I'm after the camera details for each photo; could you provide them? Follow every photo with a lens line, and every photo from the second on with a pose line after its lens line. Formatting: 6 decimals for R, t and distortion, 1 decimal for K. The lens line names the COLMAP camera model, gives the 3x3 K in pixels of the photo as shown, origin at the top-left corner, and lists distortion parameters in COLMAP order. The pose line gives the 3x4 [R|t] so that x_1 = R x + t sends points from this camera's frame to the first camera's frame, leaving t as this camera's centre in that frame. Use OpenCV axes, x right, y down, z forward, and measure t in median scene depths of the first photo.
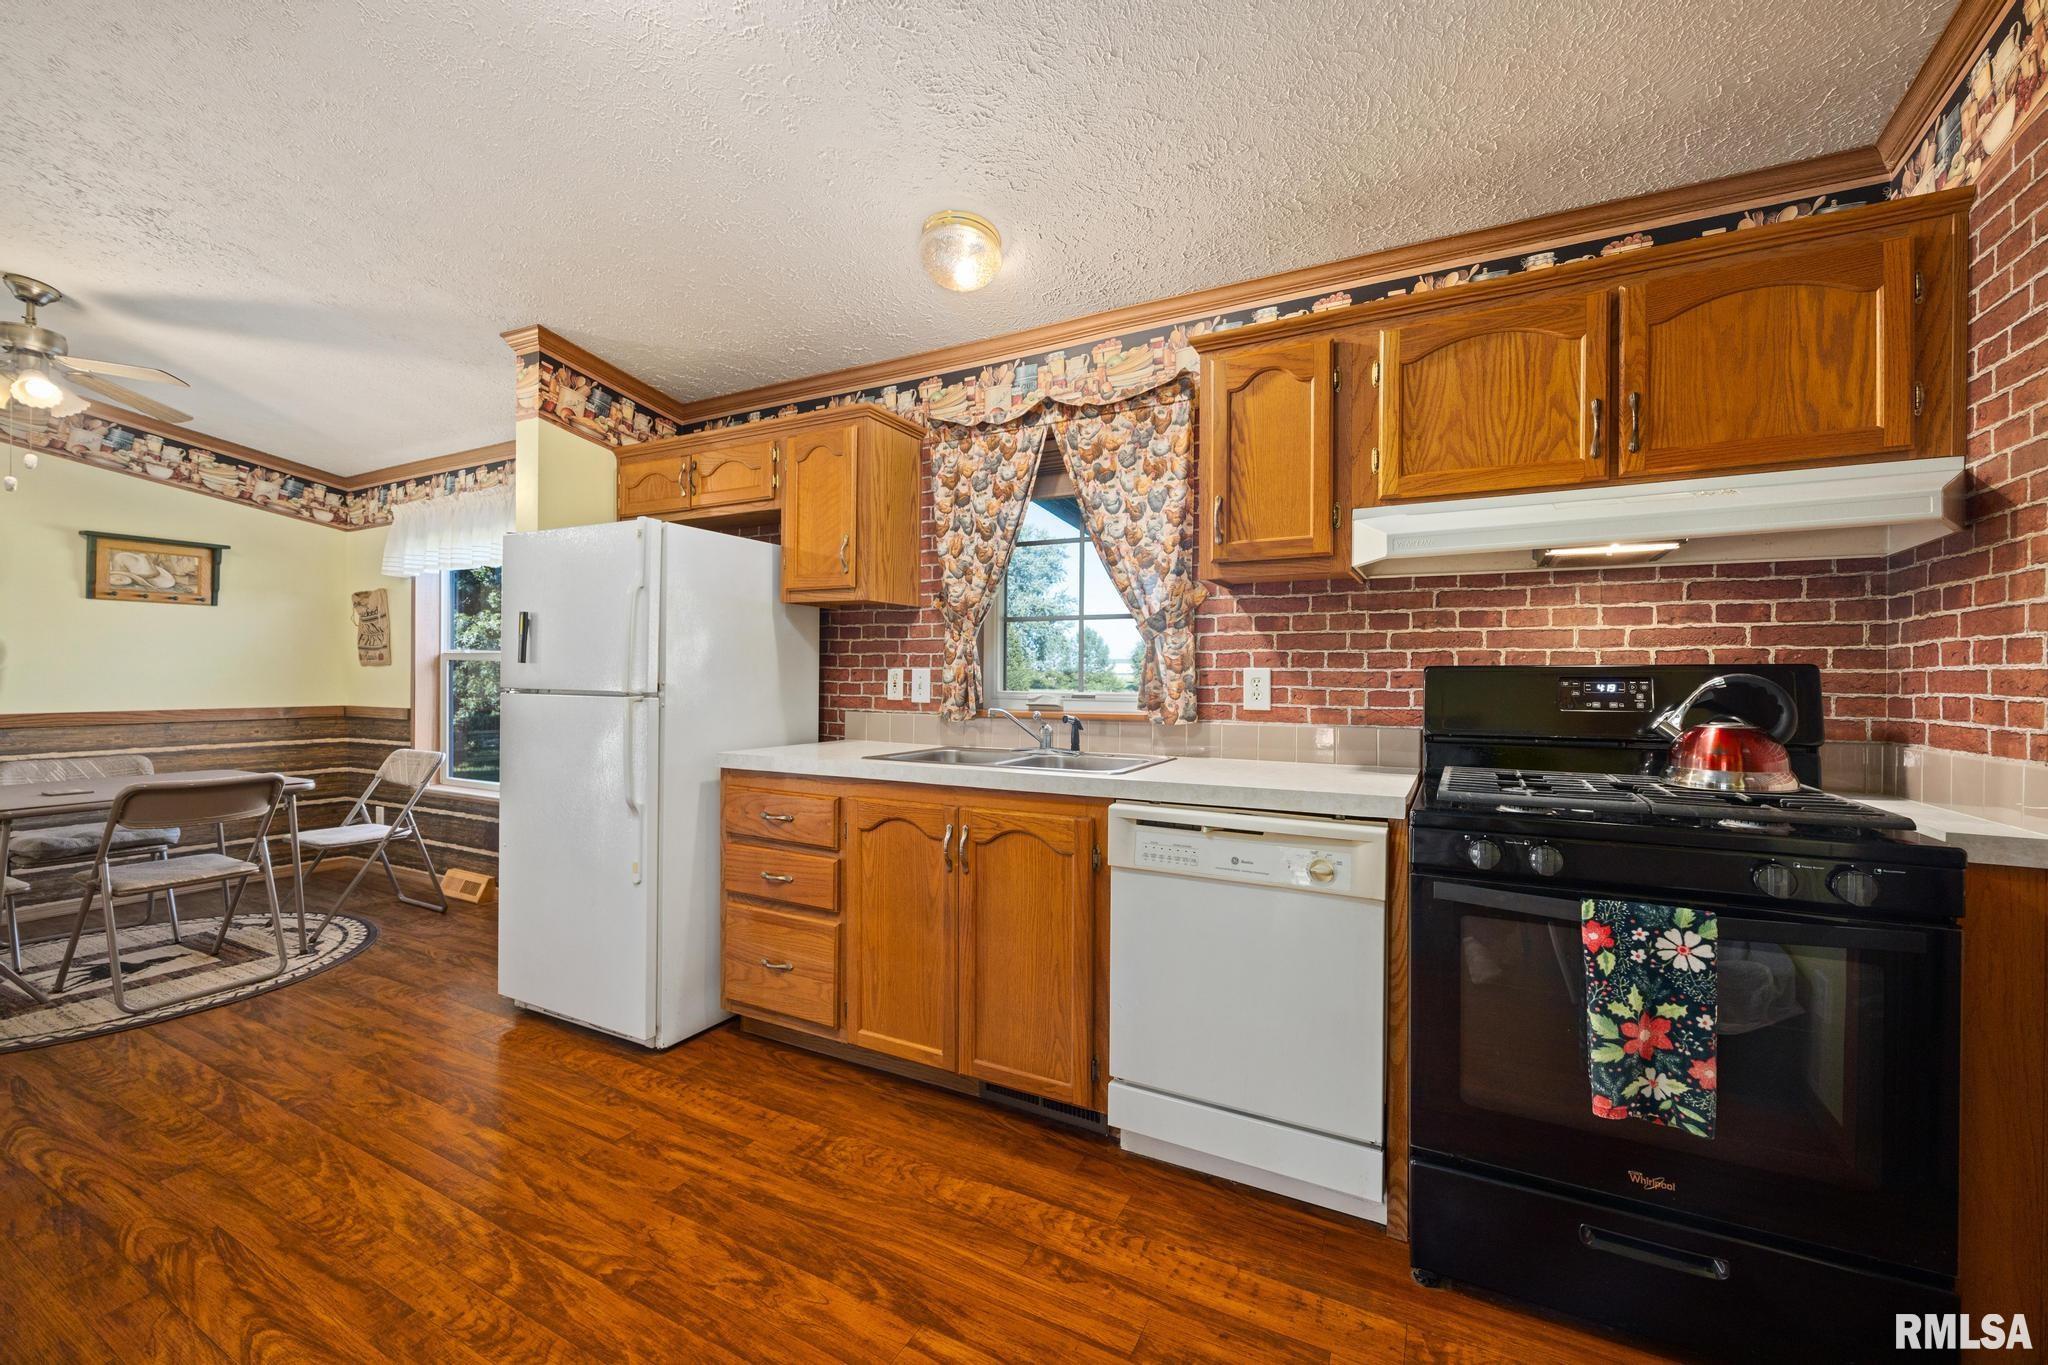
lens RADIAL K [[817.7, 0, 1038.3], [0, 817.7, 677.2], [0, 0, 1]] dist [-0.007726, 0.000467]
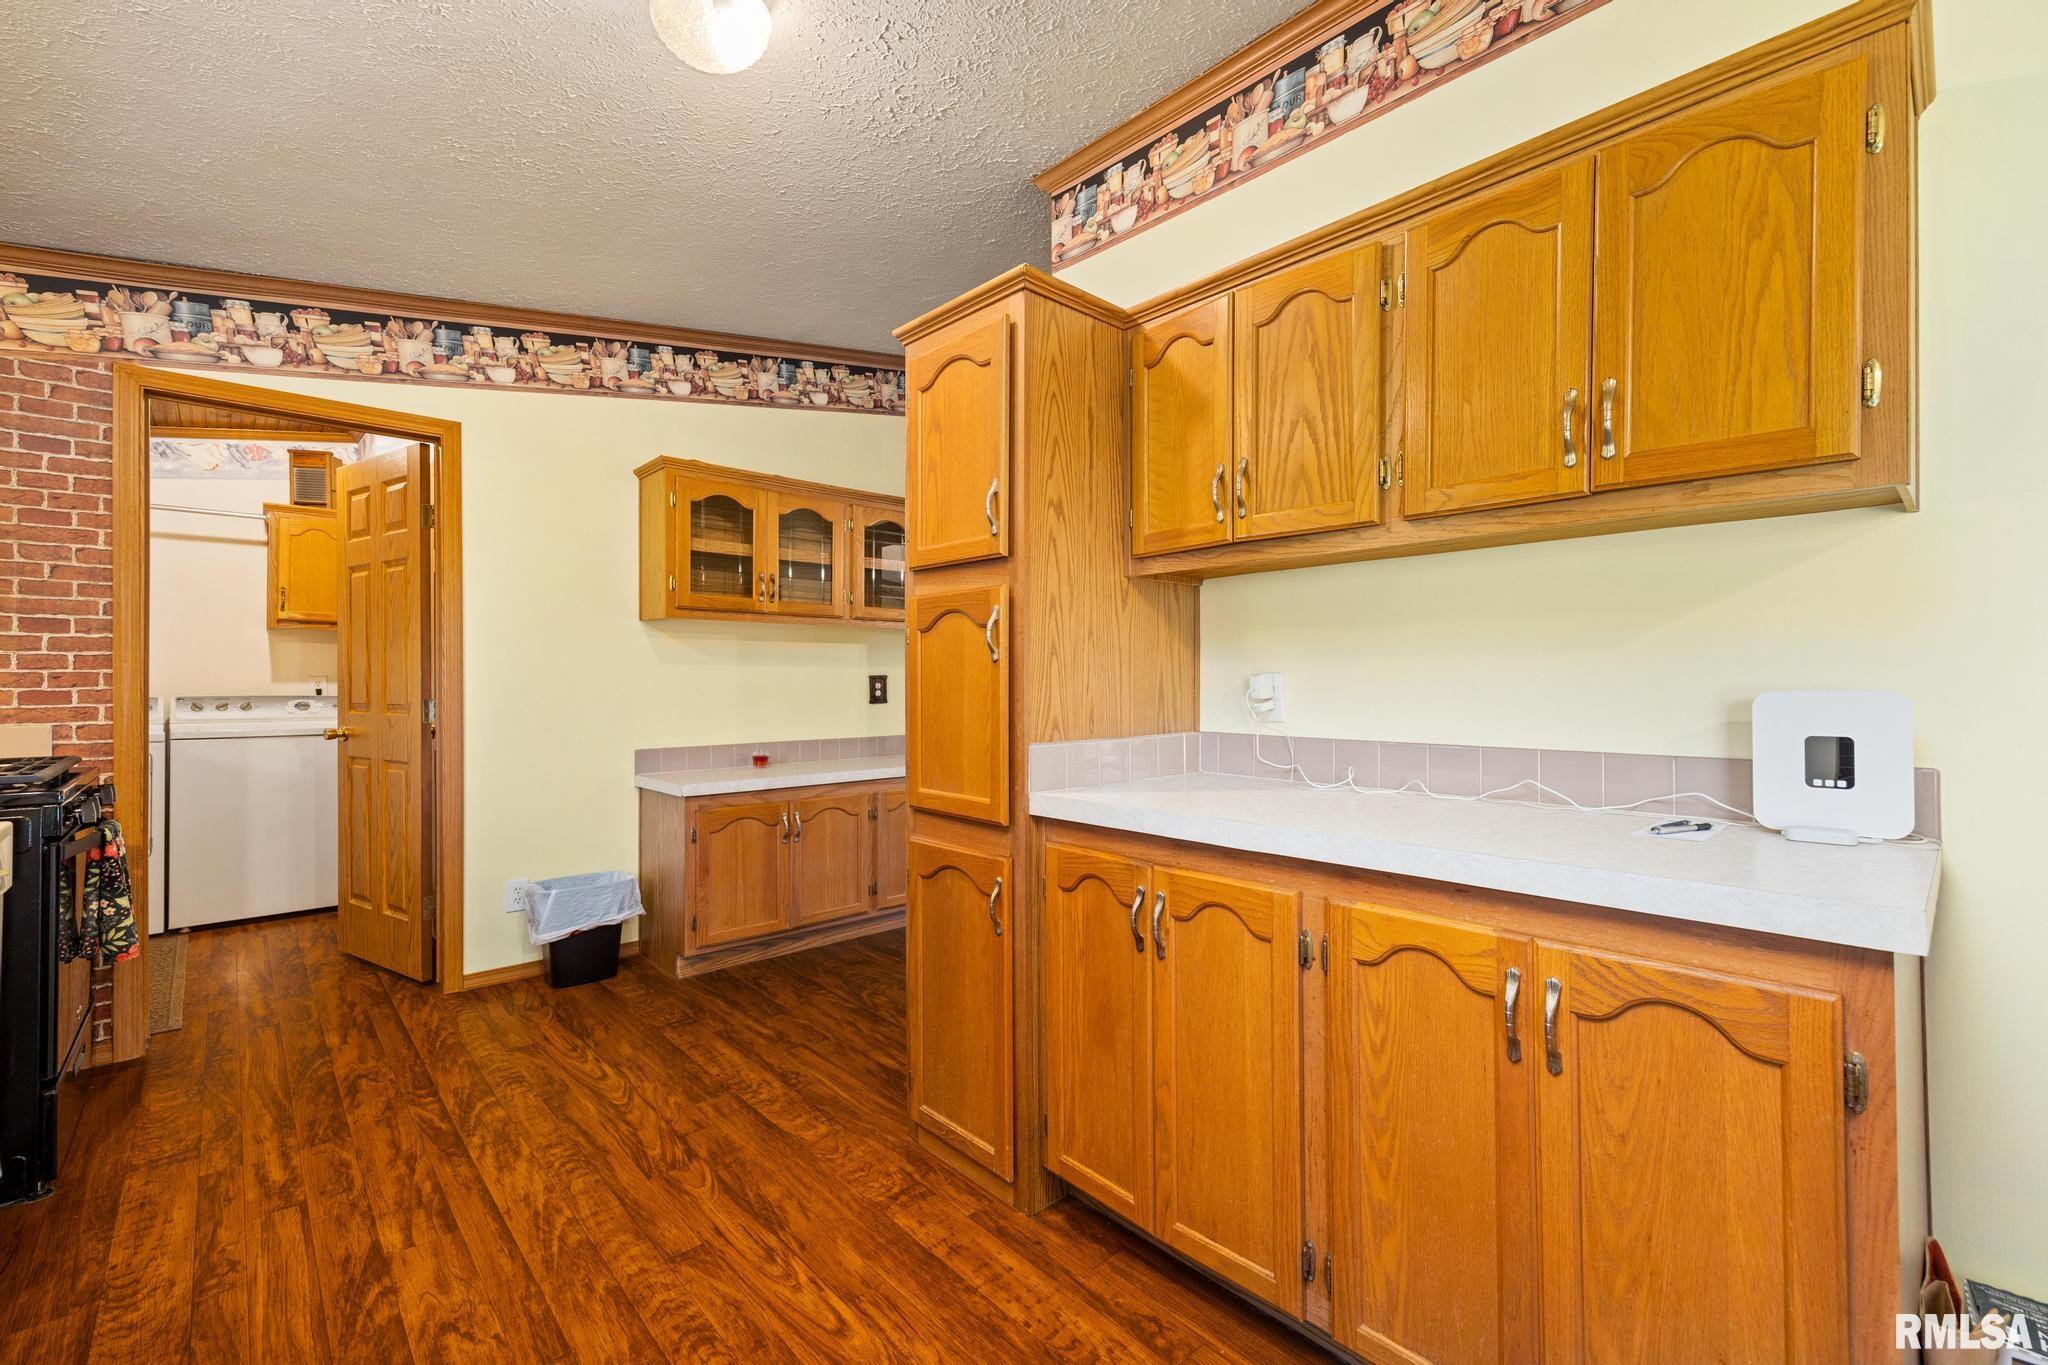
lens RADIAL K [[848.6, 0, 1021.4], [0, 848.6, 679.0], [0, 0, 1]] dist [0.002286, -0.001387]
pose [[-0.938877, -0.008311, 0.344153, -1.141726], [-0.008469, 0.999964, 0.001045, -0.009325], [-0.344149, -0.001934, -0.938913, 1.159515]]
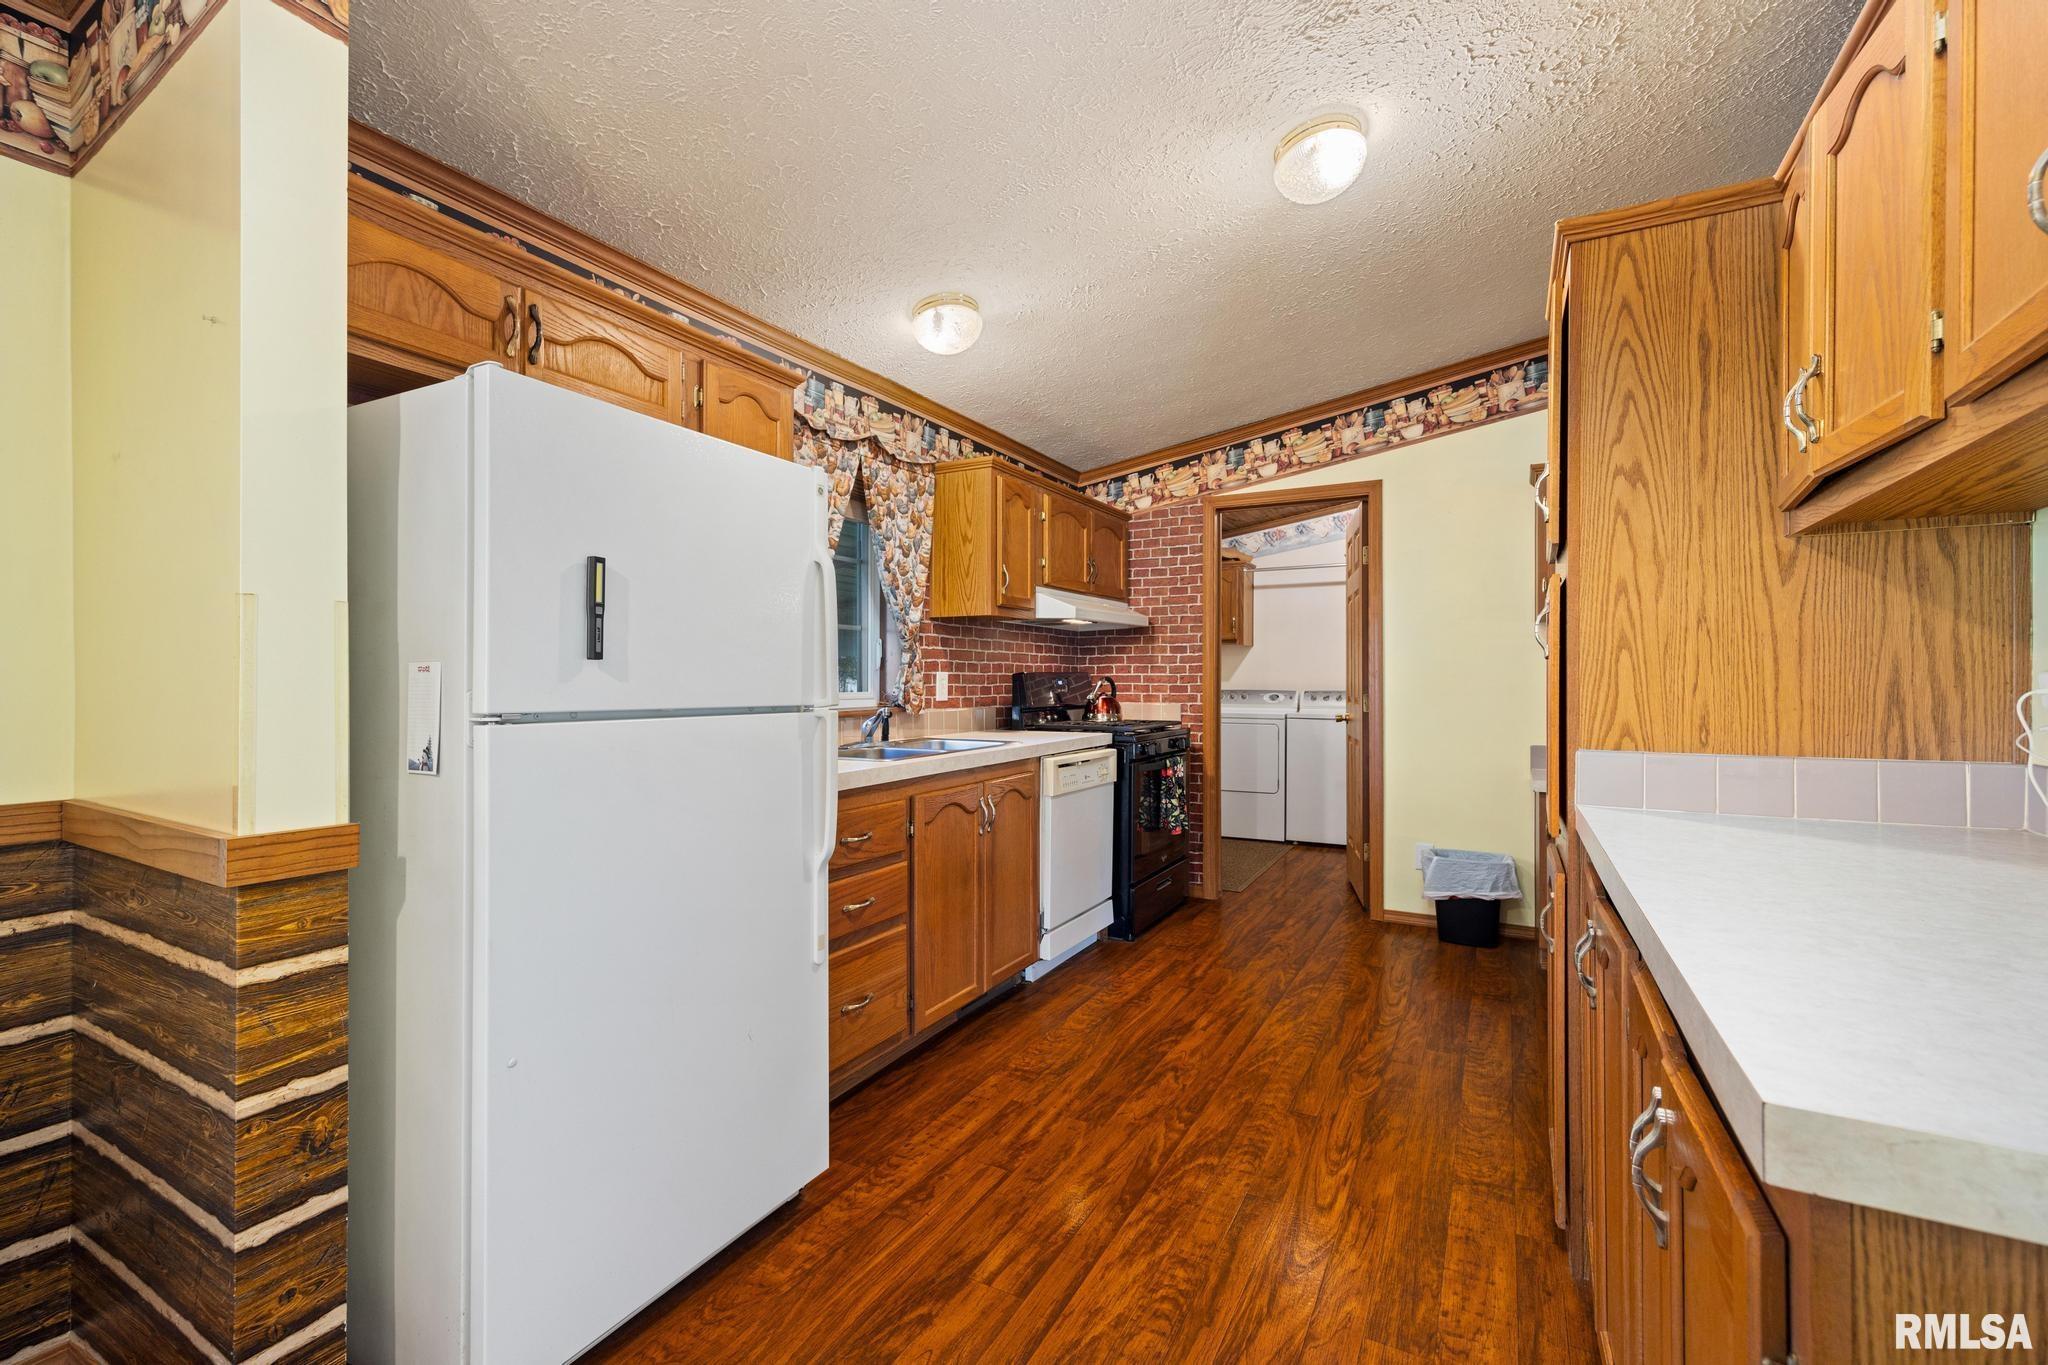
lens RADIAL K [[848.6, 0, 1069.0], [0, 848.6, 675.4], [0, 0, 1]] dist [0.002286, -0.001387]
pose [[-0.003516, -0.003207, 0.999989, -1.480800], [0.000697, 0.999995, 0.003209, -0.011823], [-0.999994, 0.000709, -0.003514, 0.914255]]
